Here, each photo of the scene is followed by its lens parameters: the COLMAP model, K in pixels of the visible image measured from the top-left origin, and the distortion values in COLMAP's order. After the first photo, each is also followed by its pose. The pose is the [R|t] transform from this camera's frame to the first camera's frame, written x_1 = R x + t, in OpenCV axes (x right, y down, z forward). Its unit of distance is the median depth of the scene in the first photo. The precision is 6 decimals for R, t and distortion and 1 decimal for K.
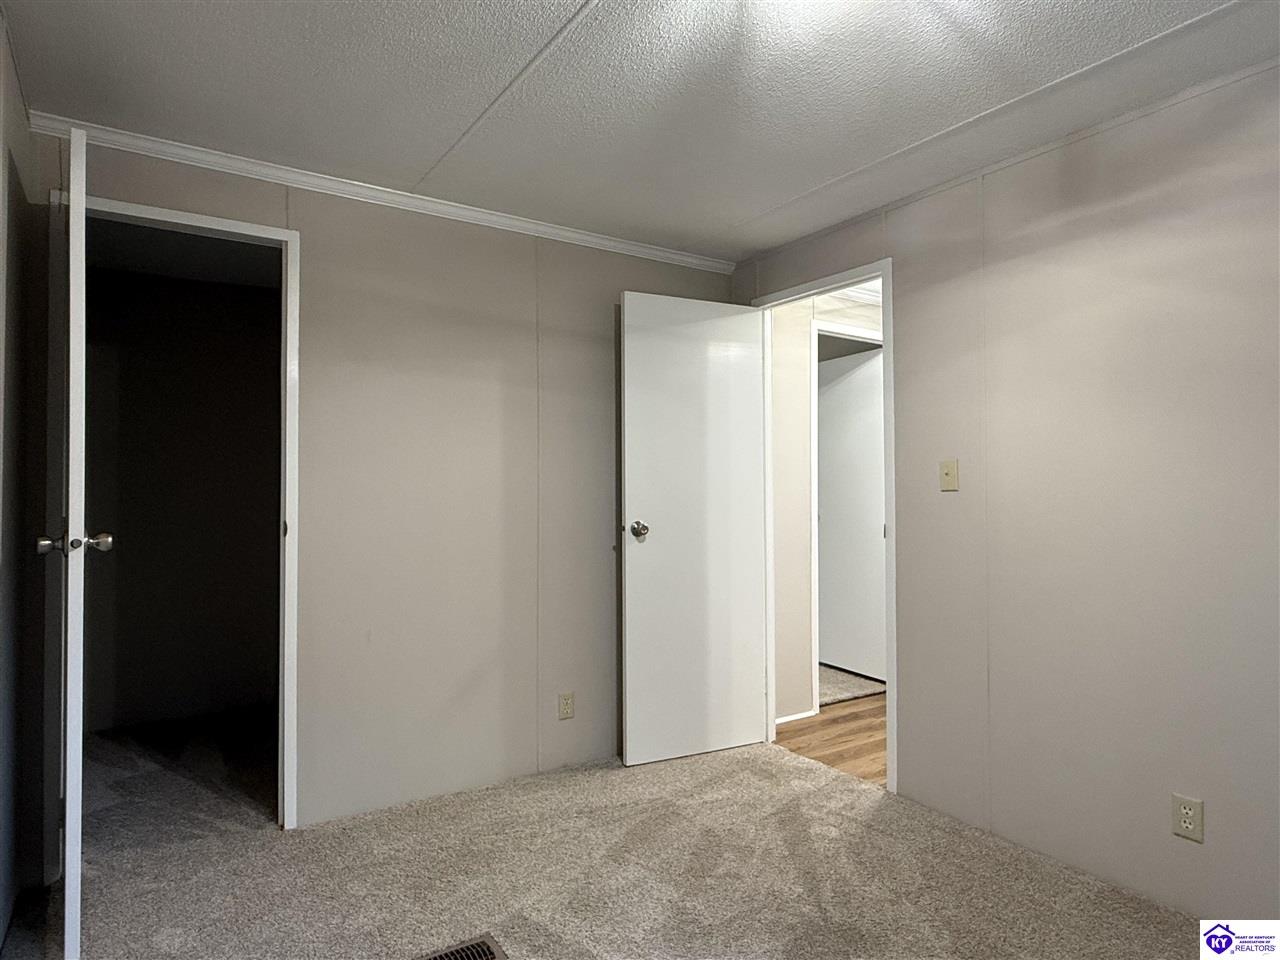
lens RADIAL K [[768.3, 0, 636.2], [0, 768.3, 482.8], [0, 0, 1]] dist [-0.007609, 0.001745]
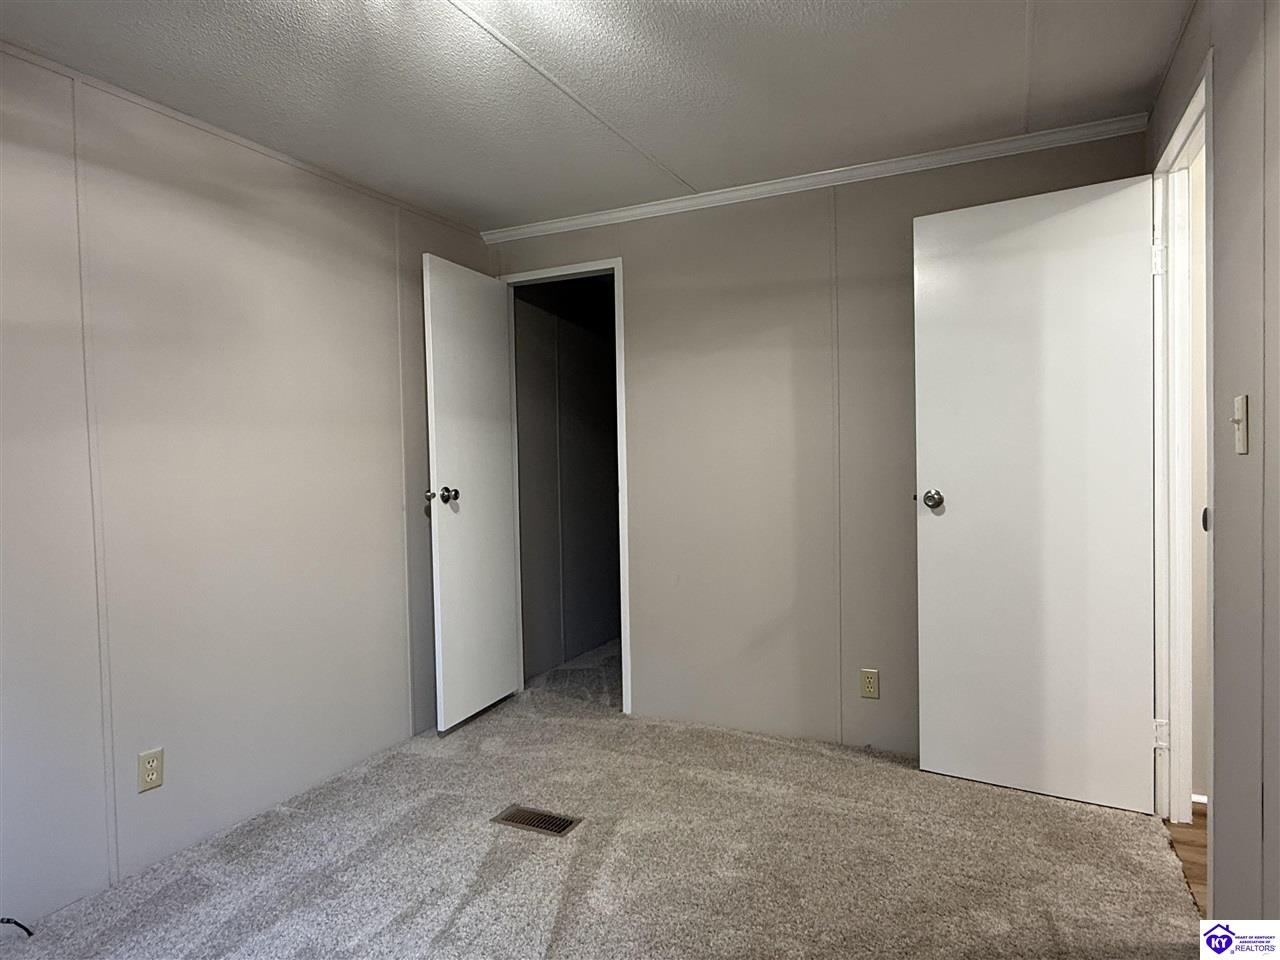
lens RADIAL K [[768.3, 0, 633.3], [0, 768.3, 482.8], [0, 0, 1]] dist [-0.007609, 0.001745]
pose [[0.496610, 0.020029, -0.867743, 0.577642], [0.030848, 0.998695, 0.040706, -0.001795], [0.867426, -0.046983, 0.495344, 0.301558]]
